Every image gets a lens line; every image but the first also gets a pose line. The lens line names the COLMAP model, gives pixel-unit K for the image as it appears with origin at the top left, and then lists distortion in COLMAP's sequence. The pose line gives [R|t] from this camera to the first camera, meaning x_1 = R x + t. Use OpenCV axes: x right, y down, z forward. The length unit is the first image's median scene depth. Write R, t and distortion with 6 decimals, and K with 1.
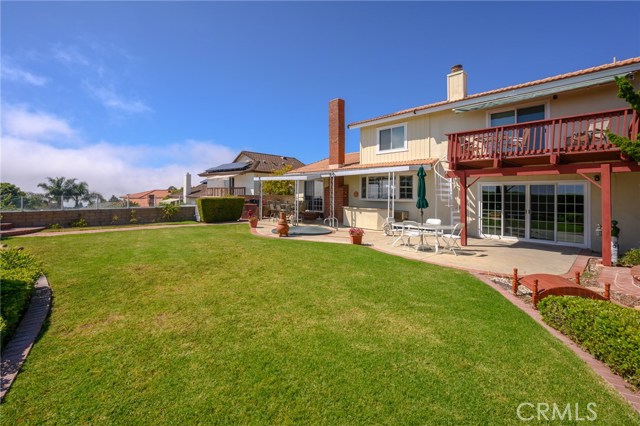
lens RADIAL K [[269.5, 0, 319.9], [0, 269.5, 189.3], [0, 0, 1]] dist [-0.002605, -0.000107]
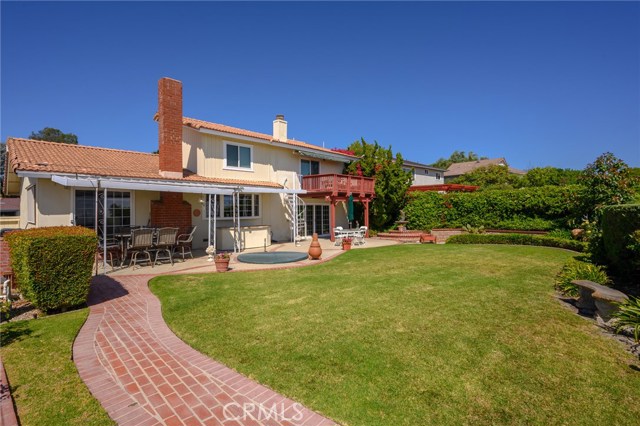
lens RADIAL K [[295.6, 0, 308.7], [0, 295.6, 205.9], [0, 0, 1]] dist [0.004754, 0.000439]
pose [[-0.005155, 0.000424, 0.999987, -0.863263], [-0.010266, 0.999947, -0.000477, -0.006941], [-0.999934, -0.010268, -0.005150, 0.770573]]
